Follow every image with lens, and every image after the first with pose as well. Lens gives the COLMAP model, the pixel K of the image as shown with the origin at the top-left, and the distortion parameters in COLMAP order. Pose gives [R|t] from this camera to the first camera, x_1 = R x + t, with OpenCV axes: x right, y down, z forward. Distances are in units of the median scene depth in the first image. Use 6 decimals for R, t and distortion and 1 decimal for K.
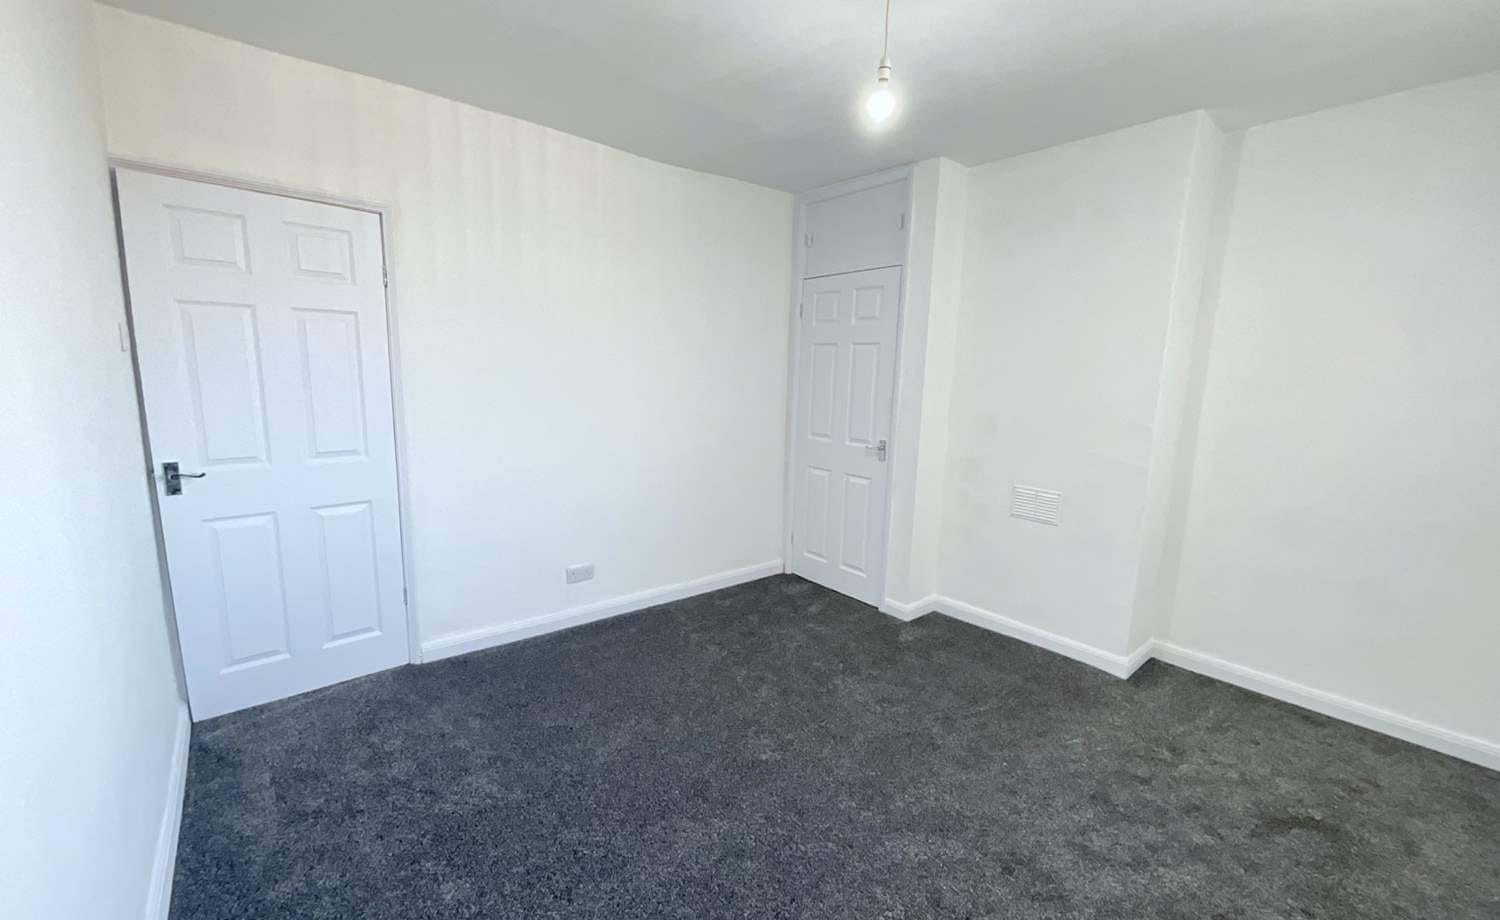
lens RADIAL K [[608.4, 0, 750.0], [0, 608.4, 460.0], [0, 0, 1]] dist [-0.003028, 0.002890]
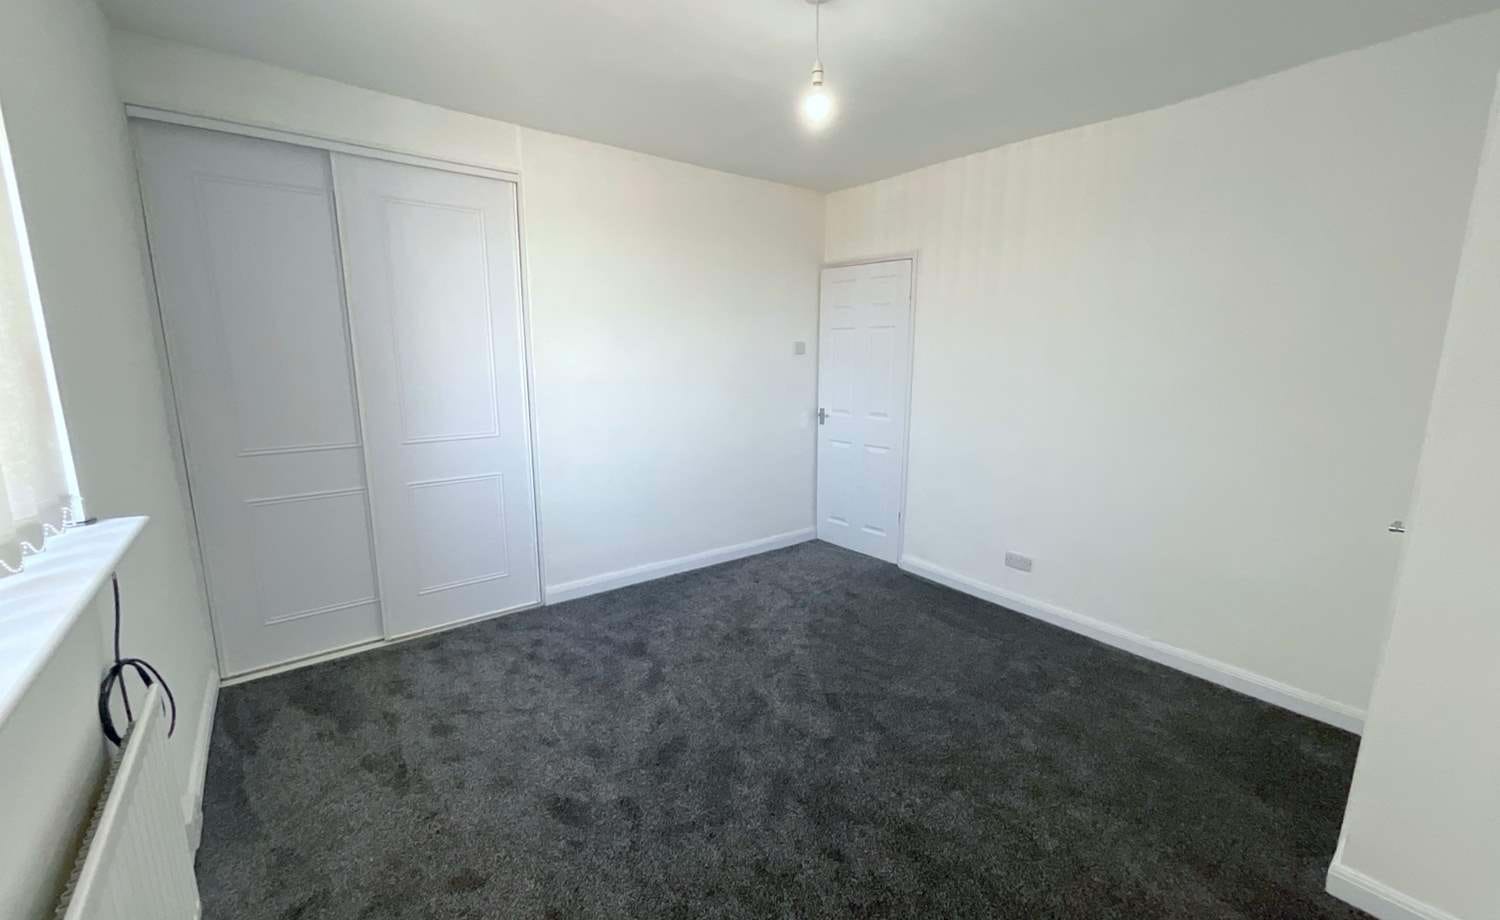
lens RADIAL K [[608.4, 0, 750.0], [0, 608.4, 460.0], [0, 0, 1]] dist [-0.003028, 0.002890]
pose [[-0.050044, 0.144461, -0.988244, 1.409354], [-0.158122, 0.975858, 0.150658, -0.121705], [0.986151, 0.163803, -0.025993, 1.062968]]
